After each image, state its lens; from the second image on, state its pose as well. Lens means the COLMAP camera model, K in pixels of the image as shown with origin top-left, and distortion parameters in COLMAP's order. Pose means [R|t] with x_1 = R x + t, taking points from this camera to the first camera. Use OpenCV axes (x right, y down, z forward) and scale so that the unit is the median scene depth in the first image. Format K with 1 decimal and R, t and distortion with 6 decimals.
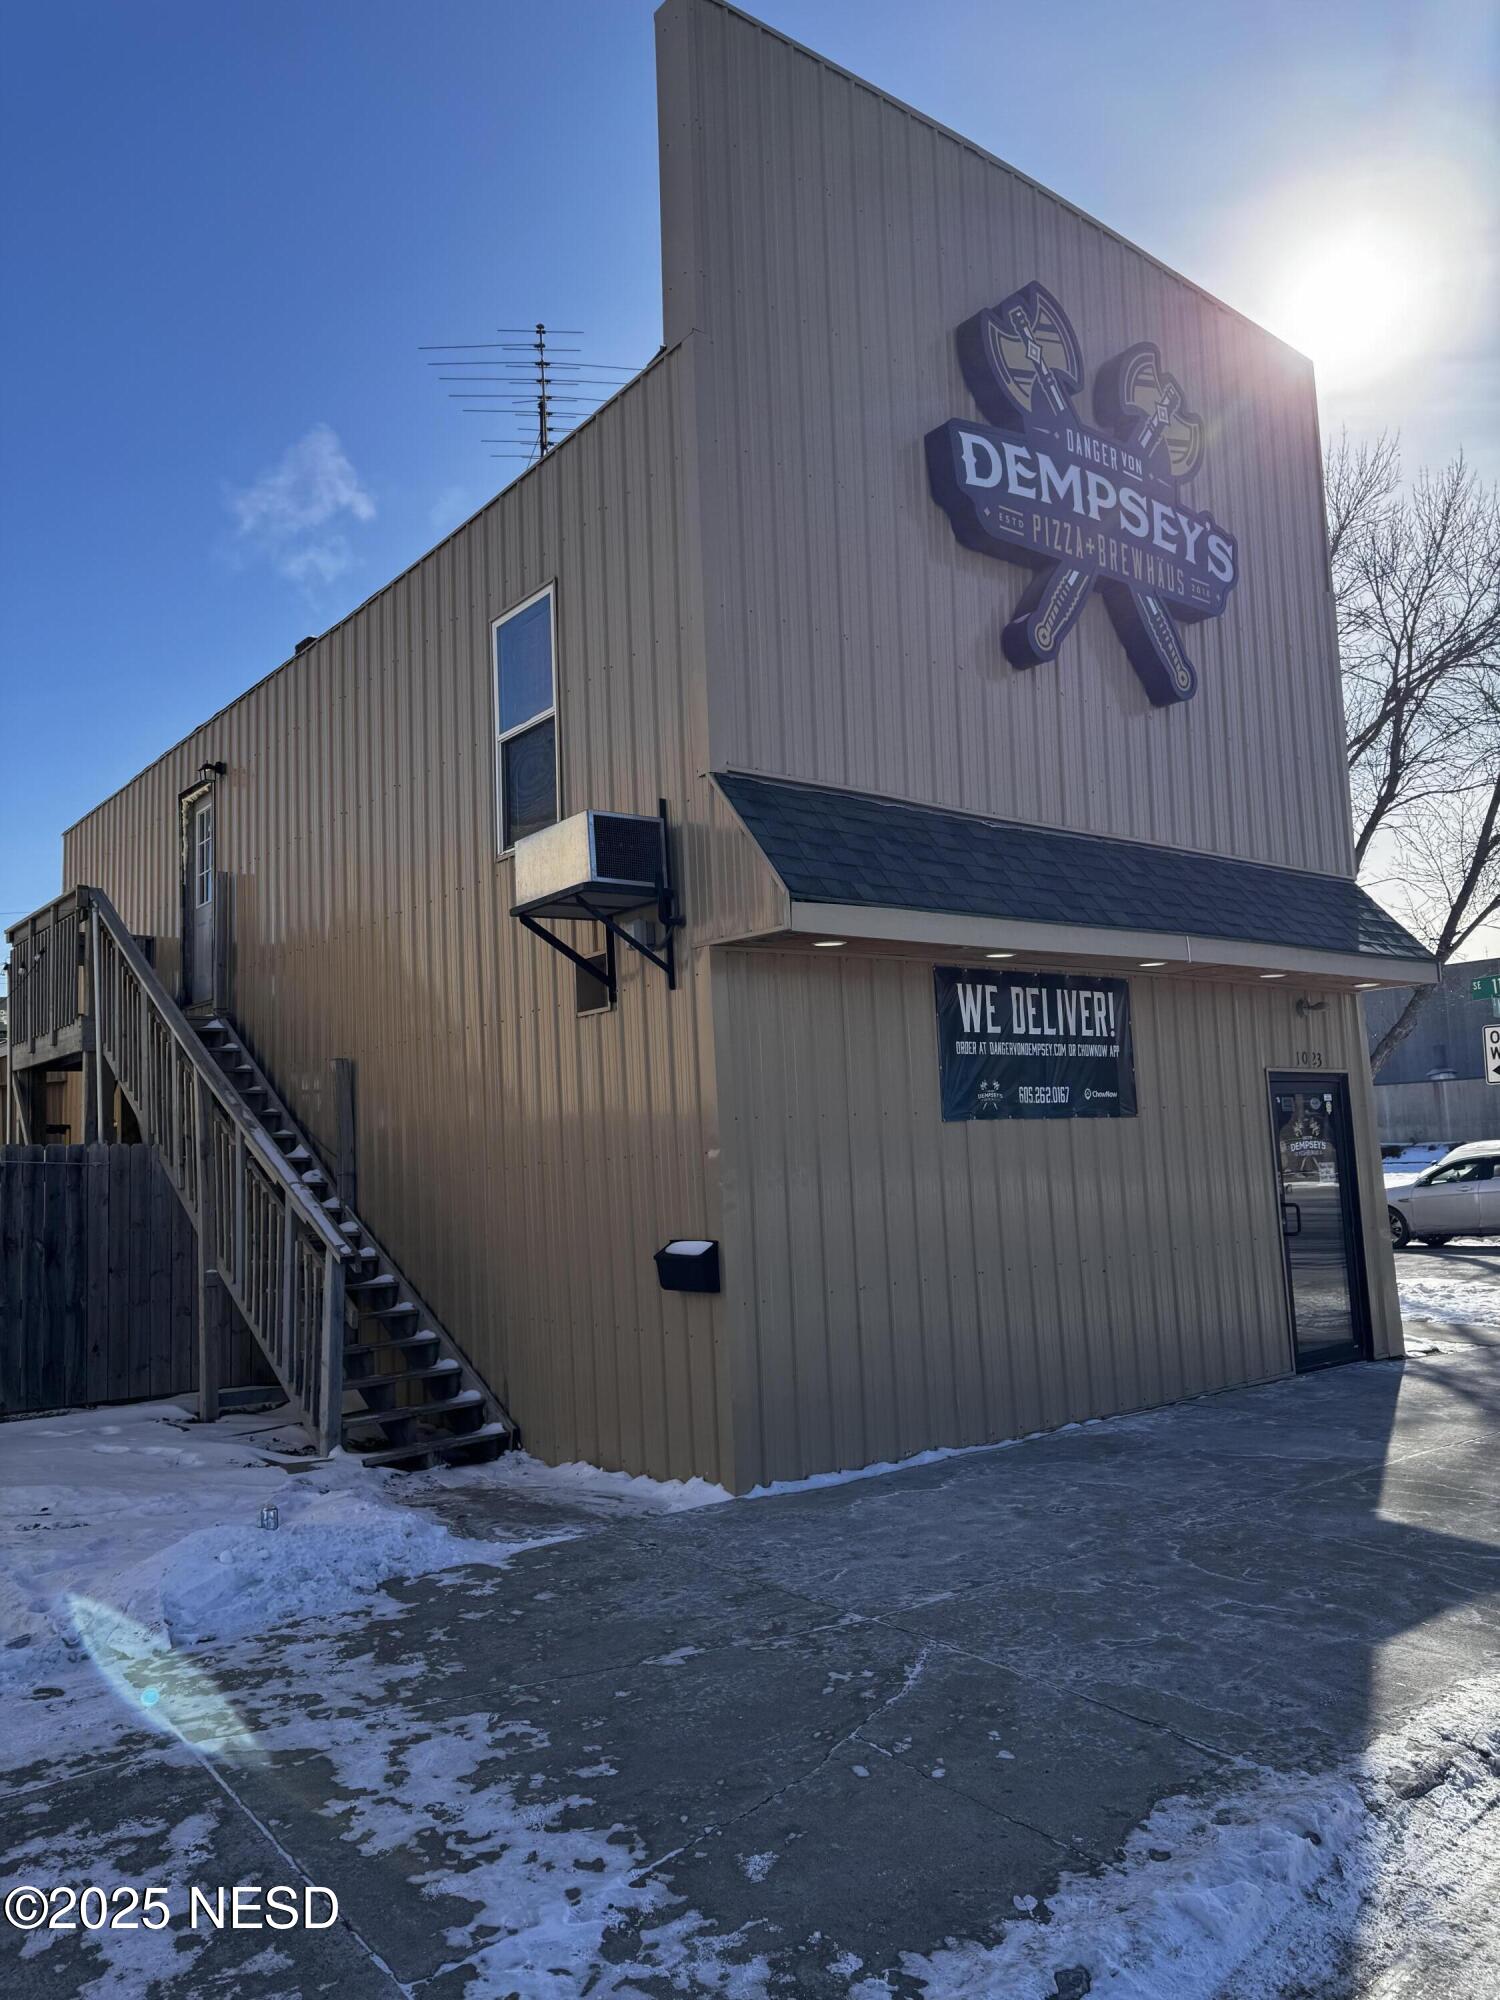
lens RADIAL K [[1416.6, 0, 729.8], [0, 1416.6, 986.6], [0, 0, 1]] dist [0.085423, -0.083998]
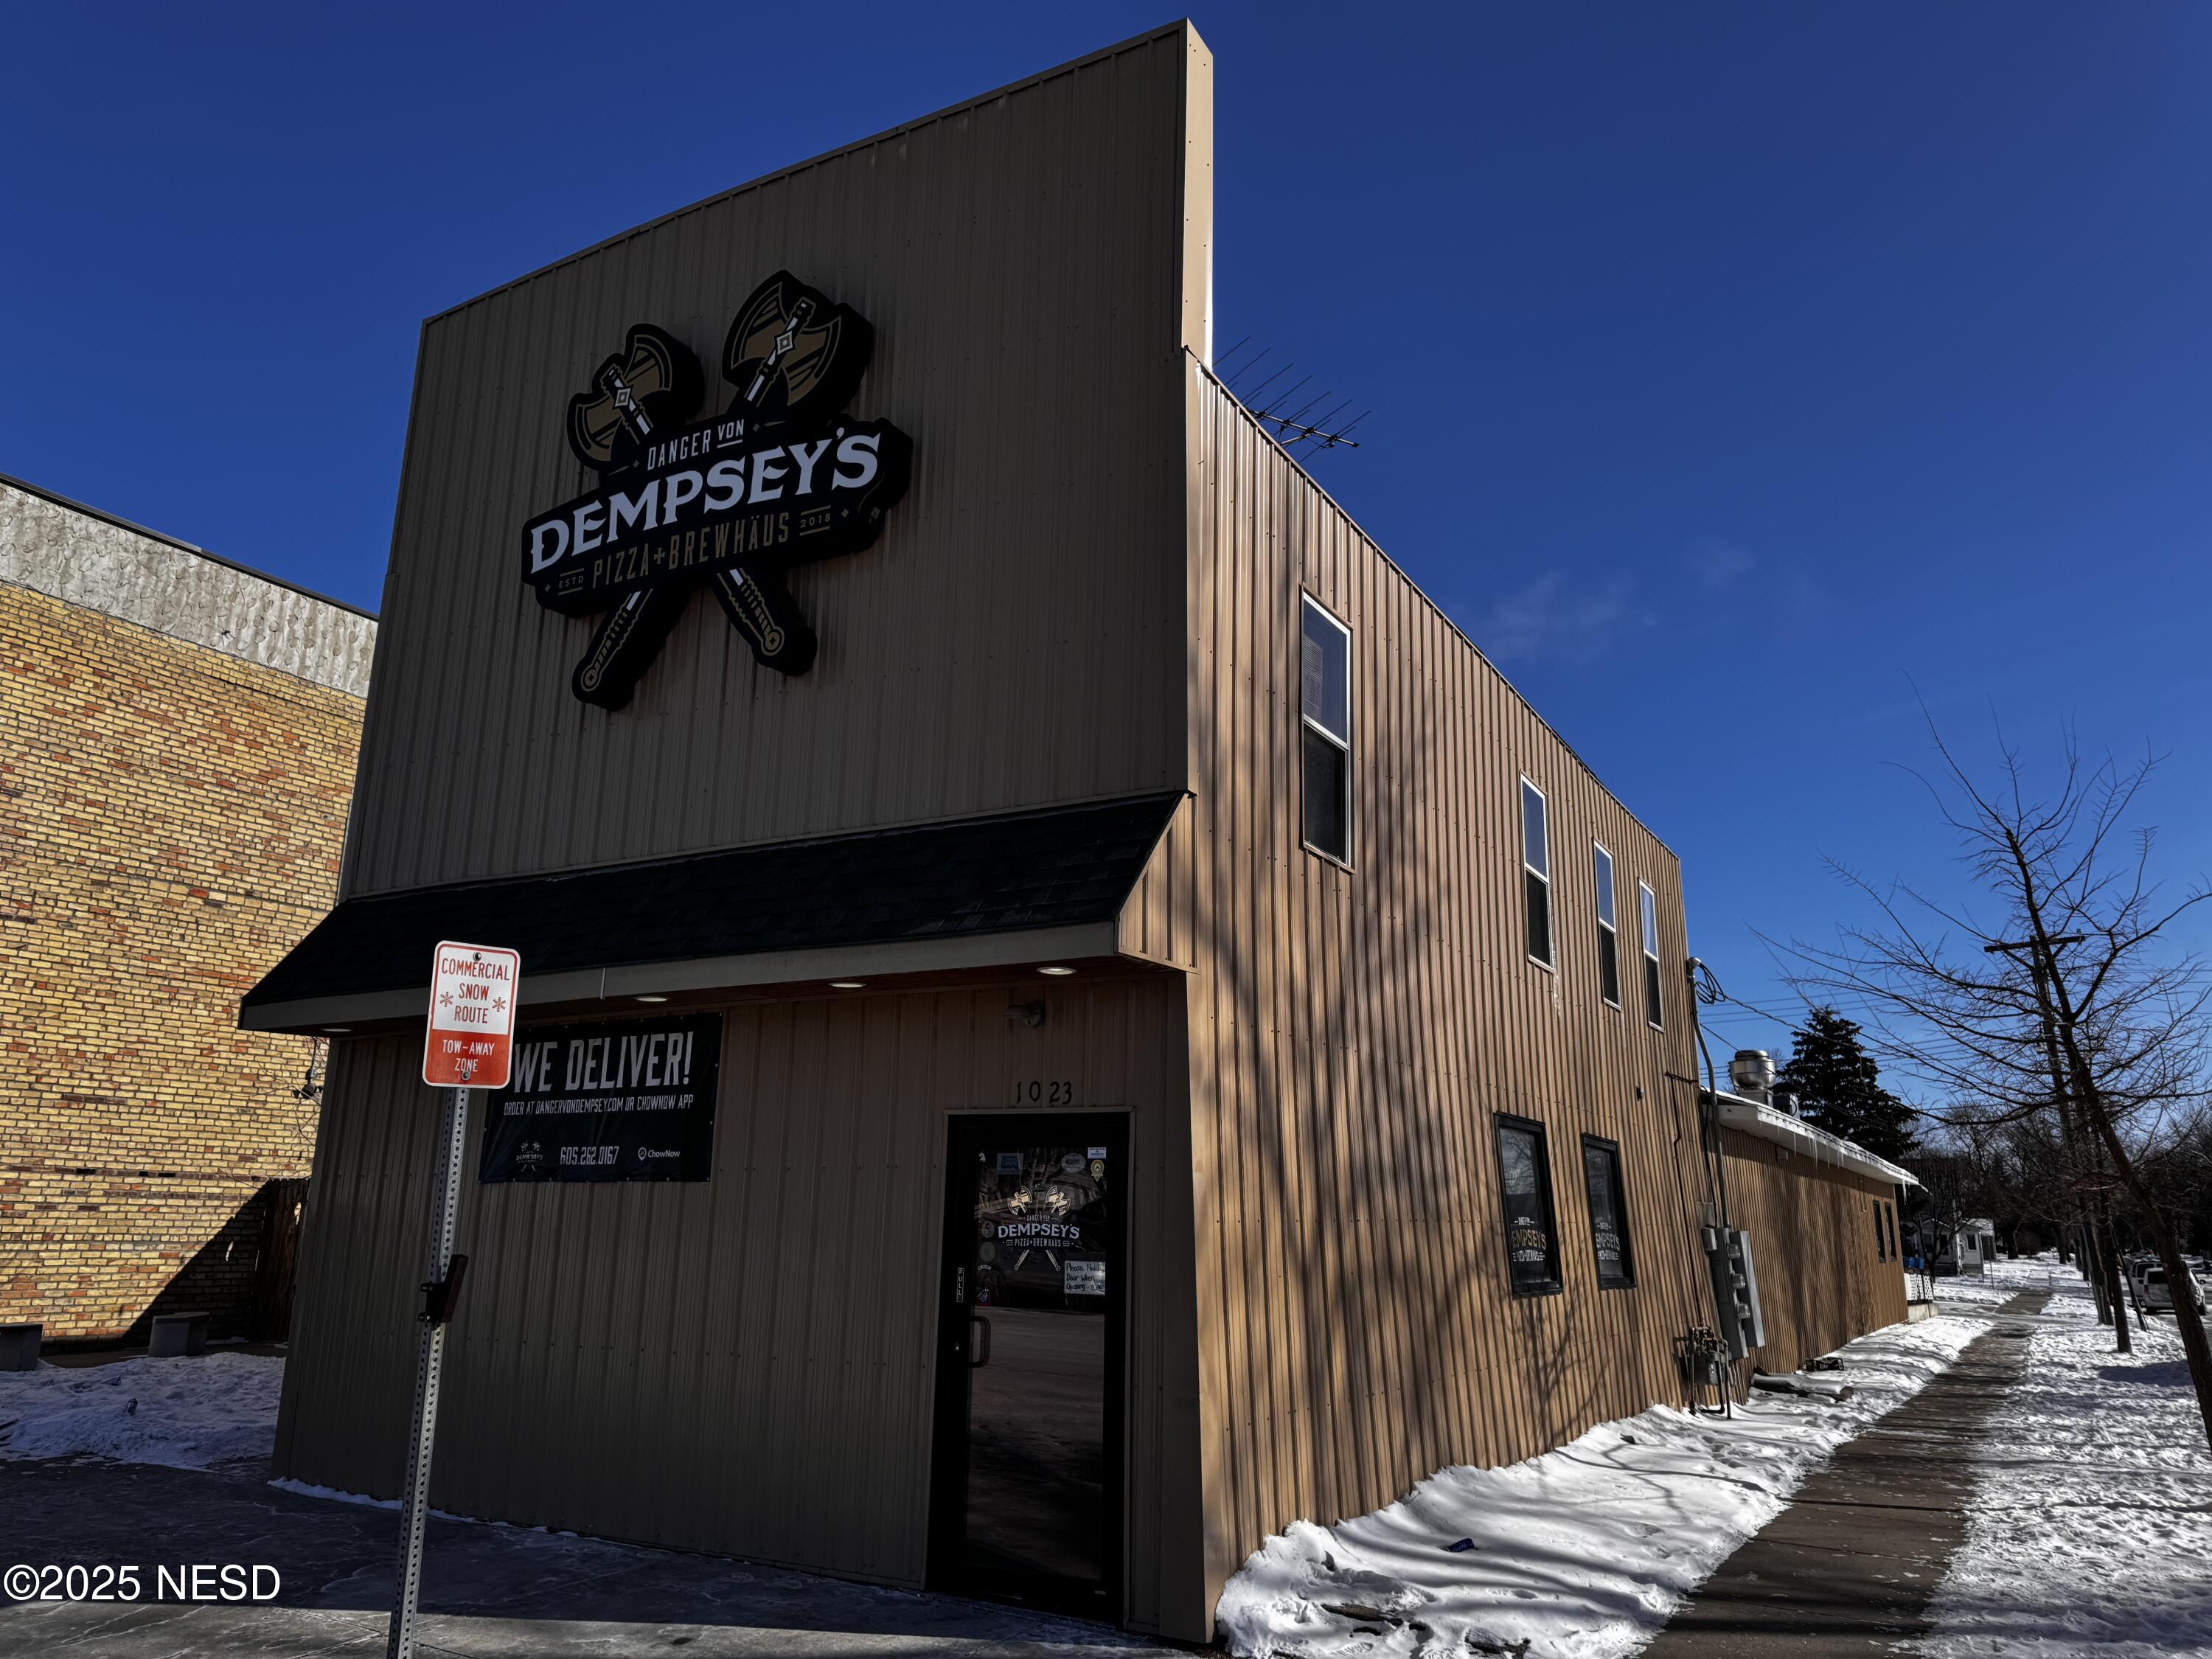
lens RADIAL K [[1566.8, 0, 1091.7], [0, 1566.8, 830.3], [0, 0, 1]] dist [0.085423, -0.083998]
pose [[0.357332, -0.184262, -0.915621, 1.284355], [0.076615, 0.982825, -0.167886, 0.064372], [0.930830, -0.010159, 0.365312, 0.899665]]
